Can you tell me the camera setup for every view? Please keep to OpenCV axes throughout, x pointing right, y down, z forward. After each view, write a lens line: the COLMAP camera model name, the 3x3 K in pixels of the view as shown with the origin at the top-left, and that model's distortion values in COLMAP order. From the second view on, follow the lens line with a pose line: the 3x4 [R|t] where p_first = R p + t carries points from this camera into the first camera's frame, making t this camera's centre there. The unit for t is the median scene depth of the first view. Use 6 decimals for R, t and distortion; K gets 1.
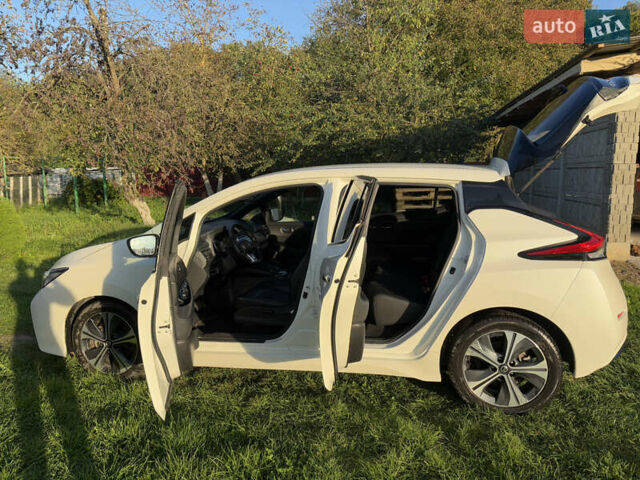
lens RADIAL K [[489.8, 0, 326.4], [0, 489.8, 241.1], [0, 0, 1]] dist [0.024267, -0.019515]
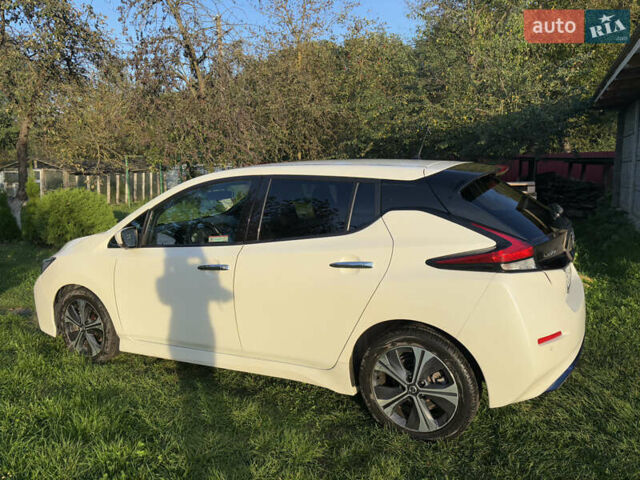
lens RADIAL K [[489.8, 0, 322.9], [0, 489.8, 242.2], [0, 0, 1]] dist [0.024267, -0.019515]
pose [[0.966668, 0.027429, -0.254562, 0.360331], [-0.023384, 0.999548, 0.018904, -0.017391], [0.254965, -0.012321, 0.966872, 0.082239]]
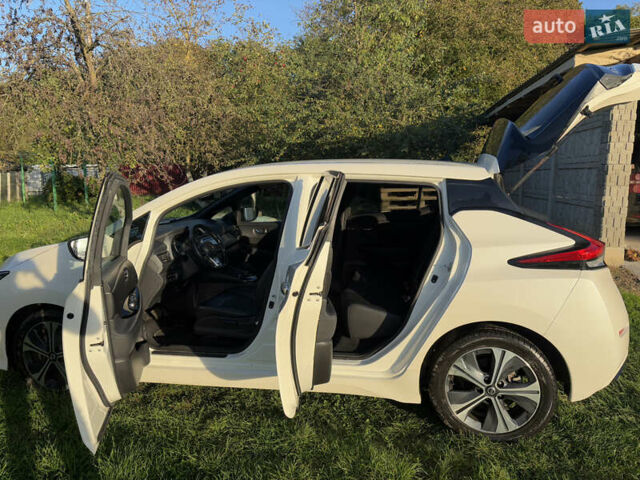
lens RADIAL K [[489.8, 0, 322.0], [0, 489.8, 240.3], [0, 0, 1]] dist [0.024267, -0.019515]
pose [[0.999887, 0.008200, 0.012620, 0.035957], [-0.008176, 0.999965, -0.001917, -0.006231], [-0.012636, 0.001814, 0.999919, 0.098188]]
